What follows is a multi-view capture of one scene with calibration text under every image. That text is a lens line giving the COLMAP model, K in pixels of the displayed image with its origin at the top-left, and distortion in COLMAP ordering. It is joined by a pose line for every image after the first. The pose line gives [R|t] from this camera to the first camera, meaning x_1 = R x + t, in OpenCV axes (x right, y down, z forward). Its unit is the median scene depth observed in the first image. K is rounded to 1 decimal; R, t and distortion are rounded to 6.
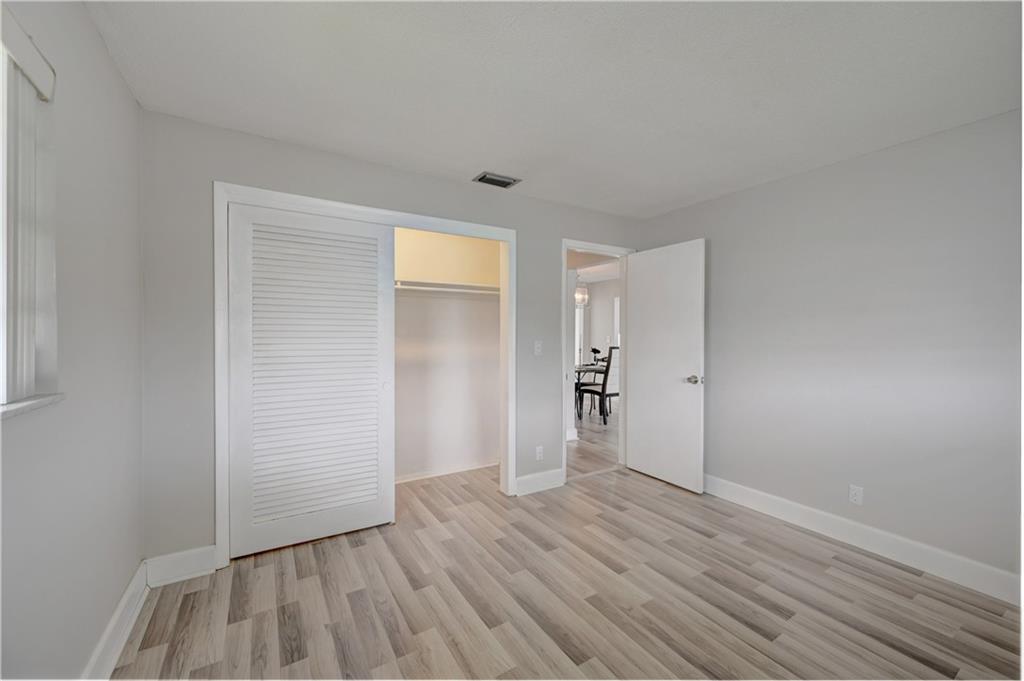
lens RADIAL K [[410.9, 0, 512.0], [0, 410.9, 340.5], [0, 0, 1]] dist [0.001022, 0.000115]
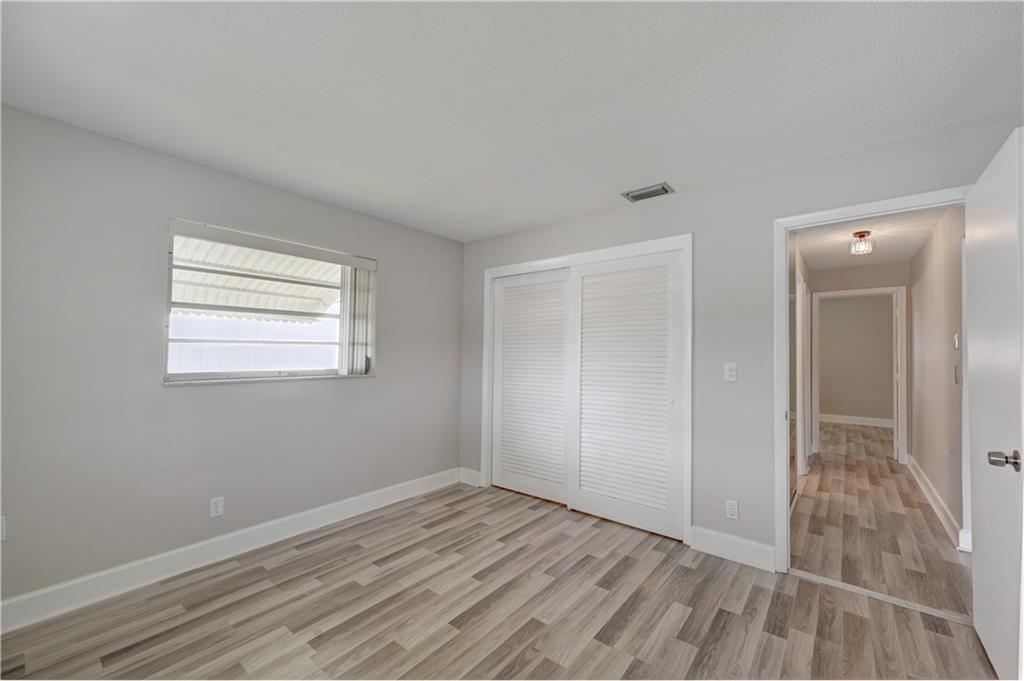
lens RADIAL K [[403.7, 0, 512.8], [0, 403.7, 339.2], [0, 0, 1]] dist [0.001894, 0.000421]
pose [[0.336922, -0.032228, -0.940981, 0.896685], [-0.024098, 0.998791, -0.042836, 0.000546], [0.941224, 0.037108, 0.335738, 0.490066]]
